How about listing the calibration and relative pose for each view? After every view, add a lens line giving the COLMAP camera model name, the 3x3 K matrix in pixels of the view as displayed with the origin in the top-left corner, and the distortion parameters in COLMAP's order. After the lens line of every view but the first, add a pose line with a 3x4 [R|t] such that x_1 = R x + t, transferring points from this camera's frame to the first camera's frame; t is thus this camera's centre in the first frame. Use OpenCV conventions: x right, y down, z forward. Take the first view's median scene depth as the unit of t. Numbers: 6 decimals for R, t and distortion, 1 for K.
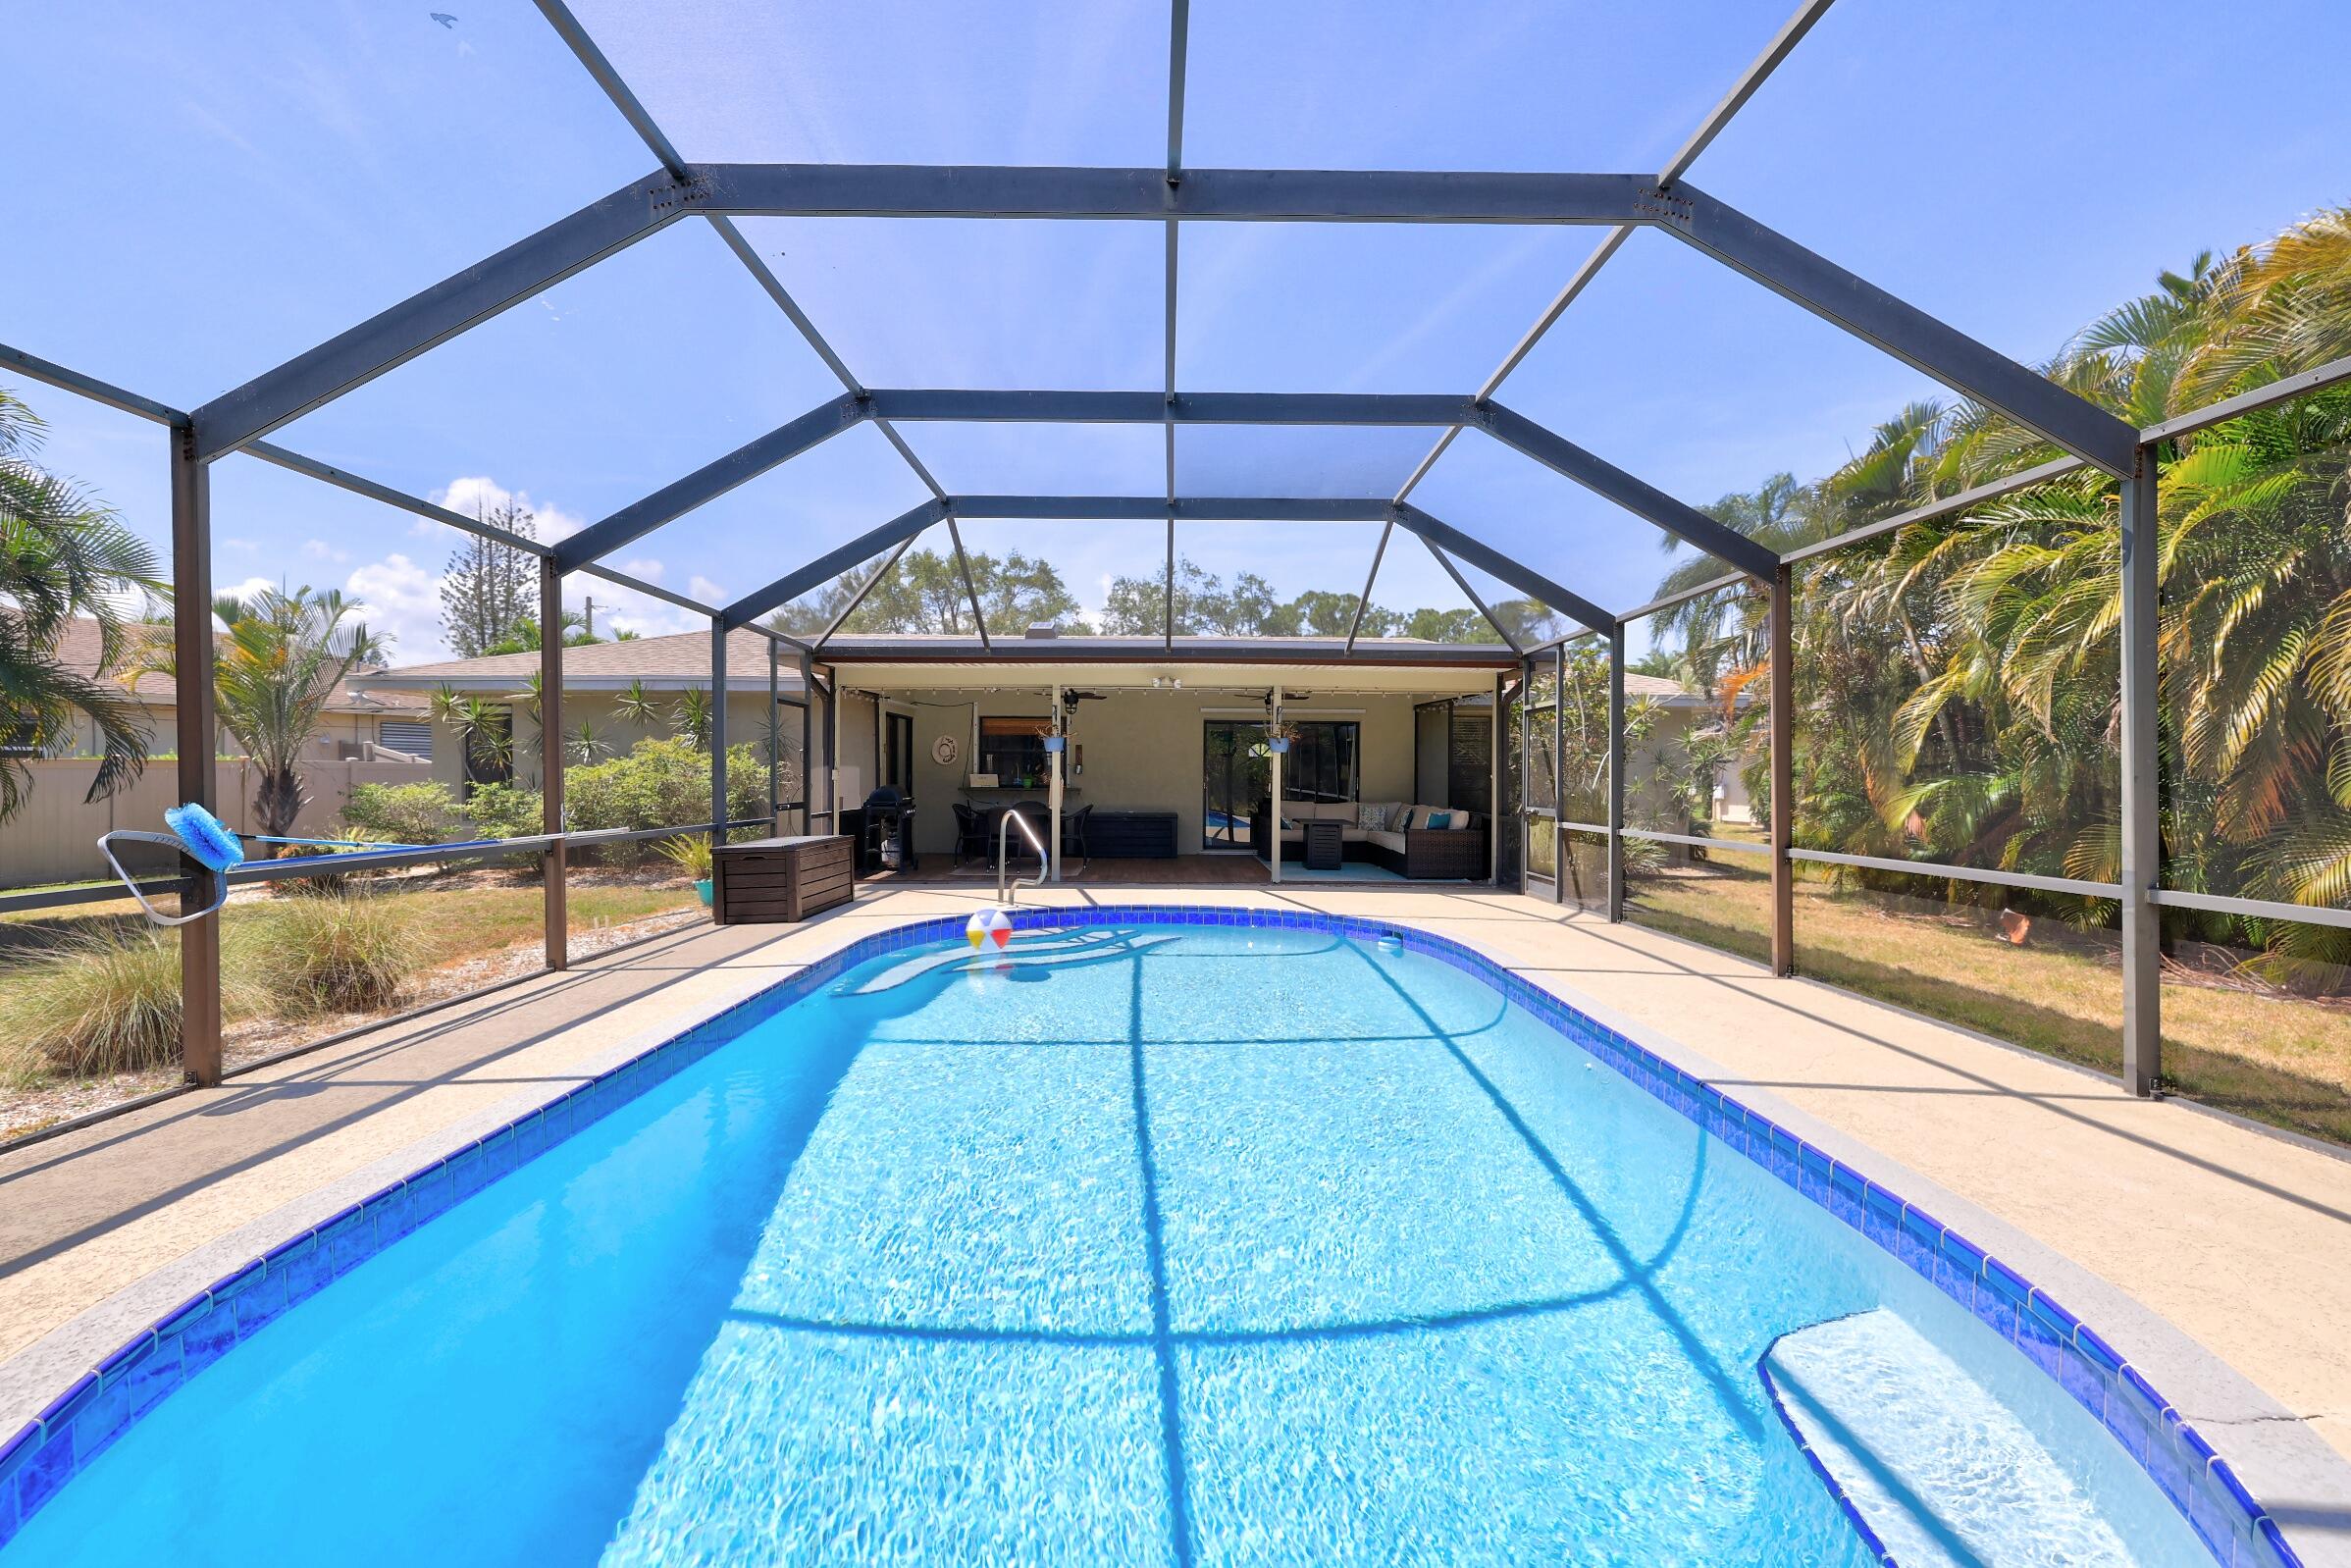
lens RADIAL K [[983.1, 0, 1175.1], [0, 983.1, 770.6], [0, 0, 1]] dist [0.001090, -0.000336]
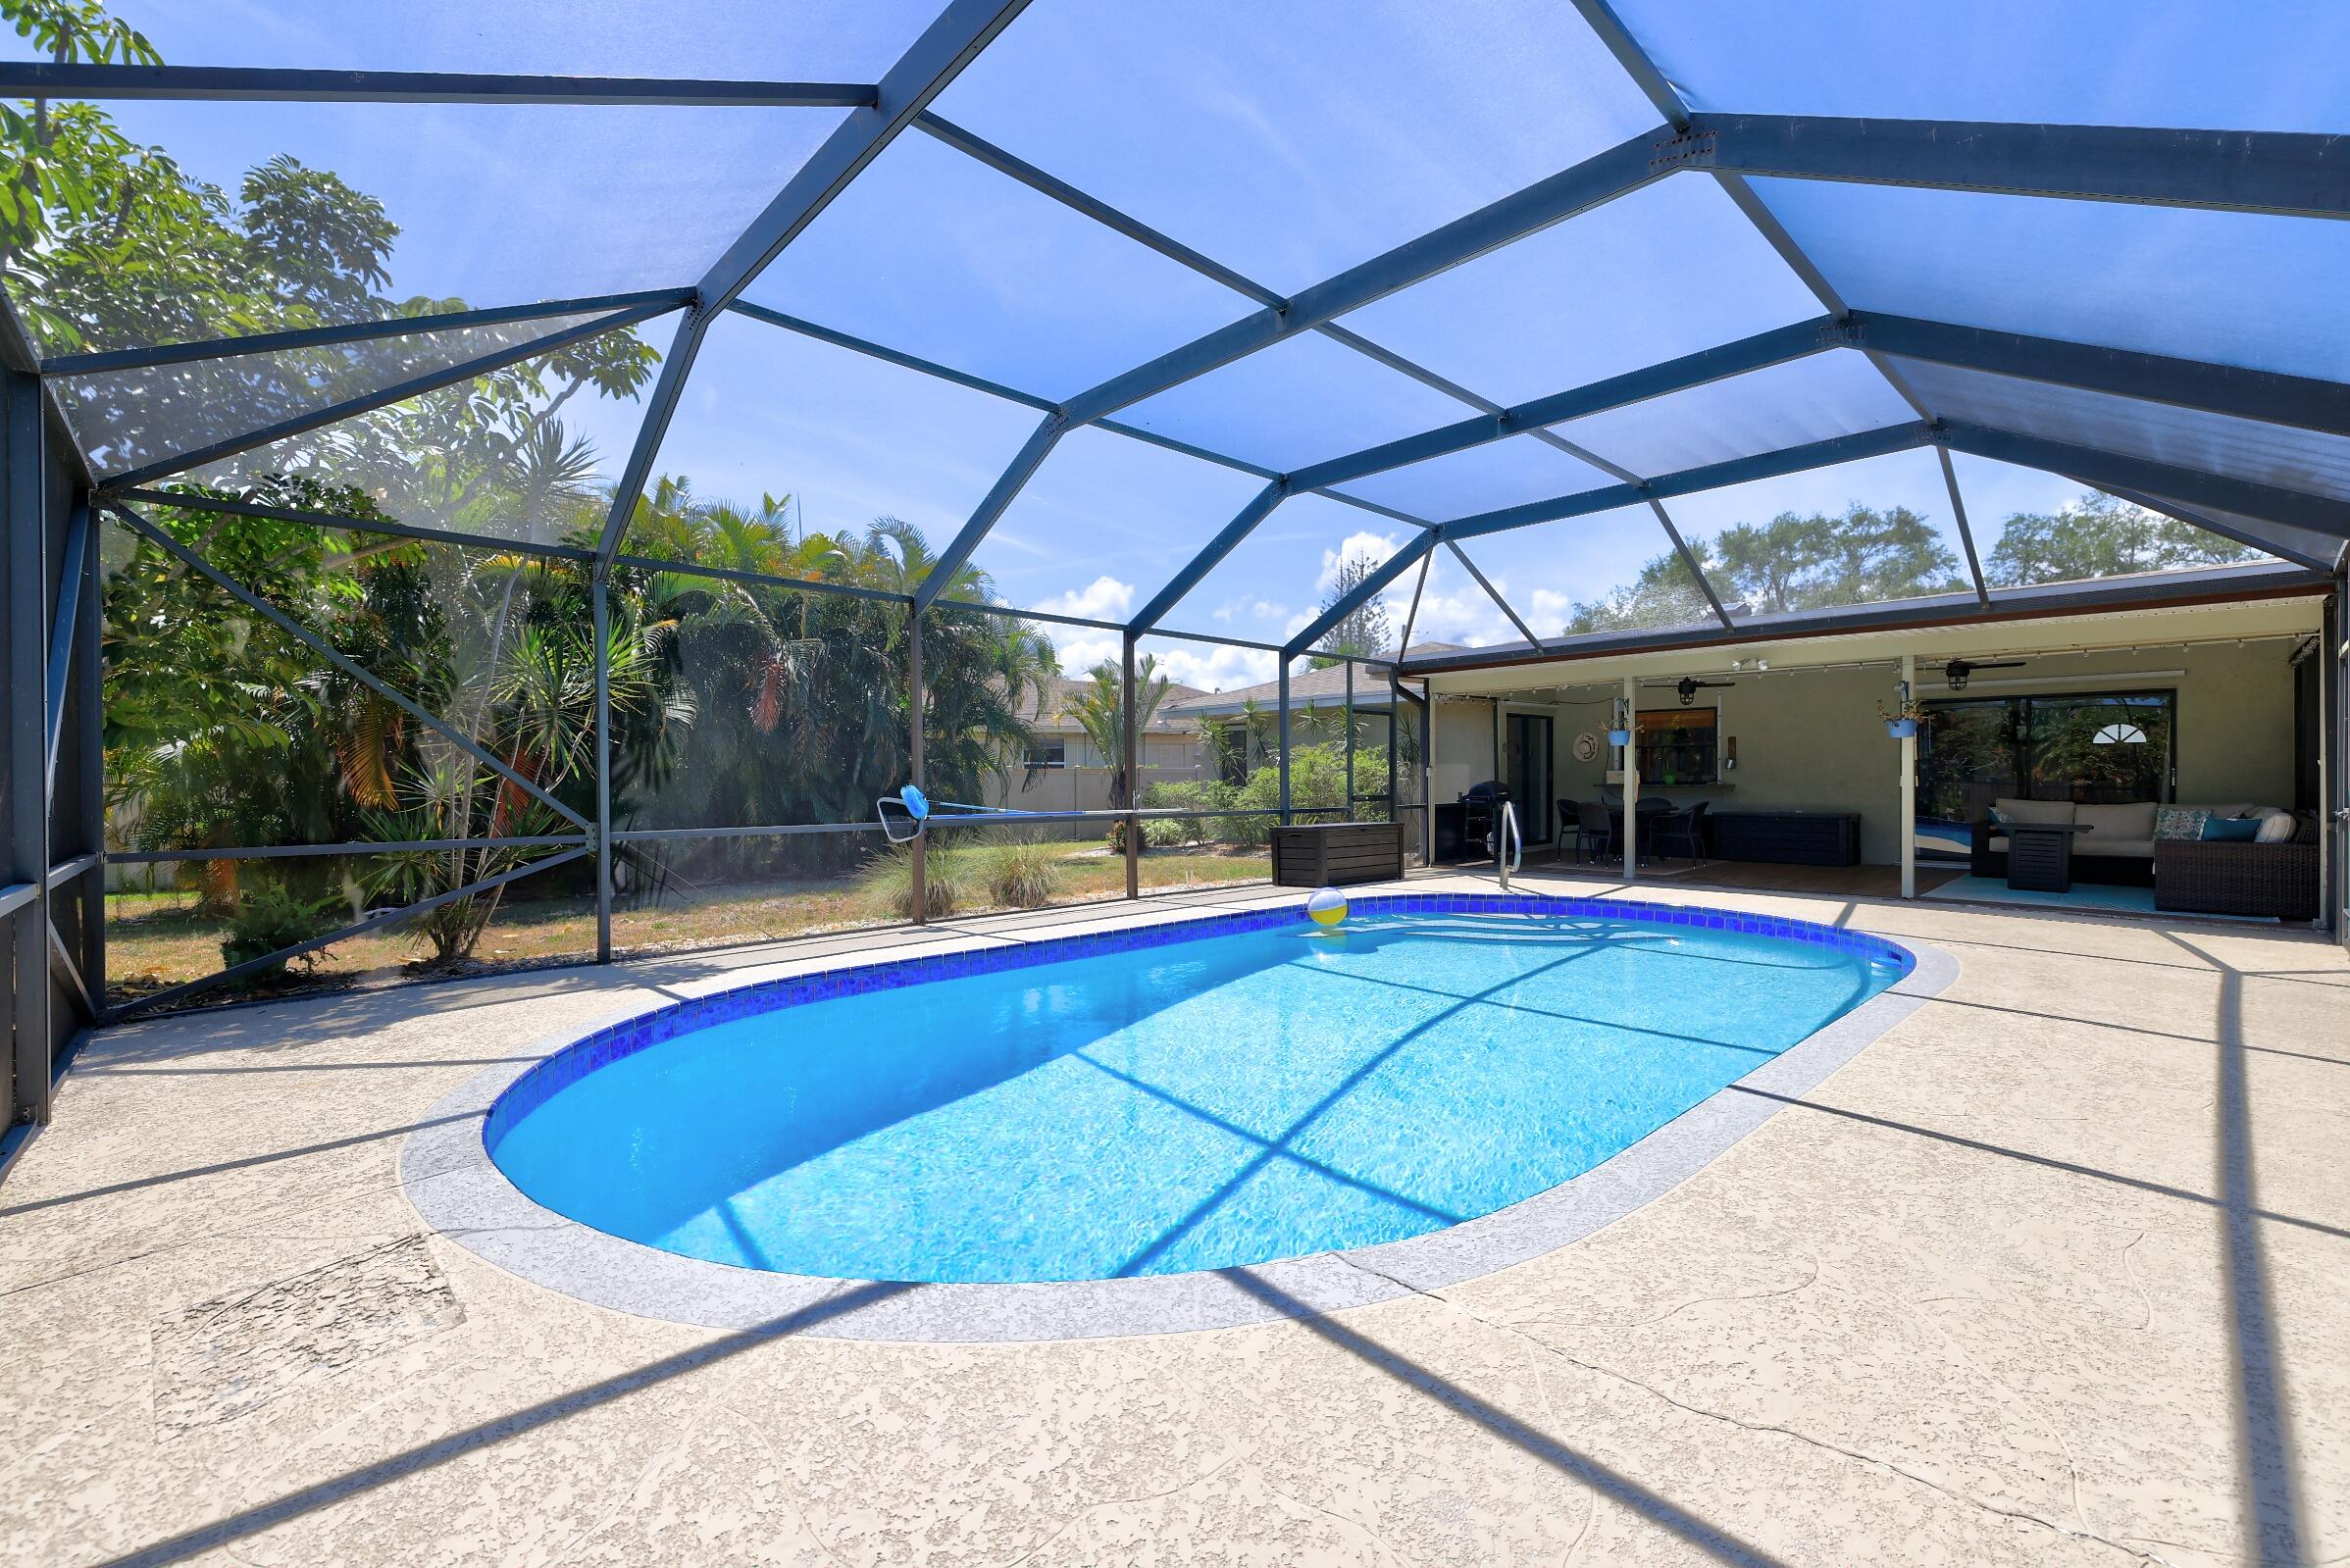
lens RADIAL K [[982.6, 0, 1164.3], [0, 982.6, 780.1], [0, 0, 1]] dist [0.001090, -0.000336]
pose [[0.679903, -0.006303, -0.733275, 0.259934], [0.011036, 0.999938, 0.001637, 0.007518], [0.733219, -0.009205, 0.679930, -0.000540]]
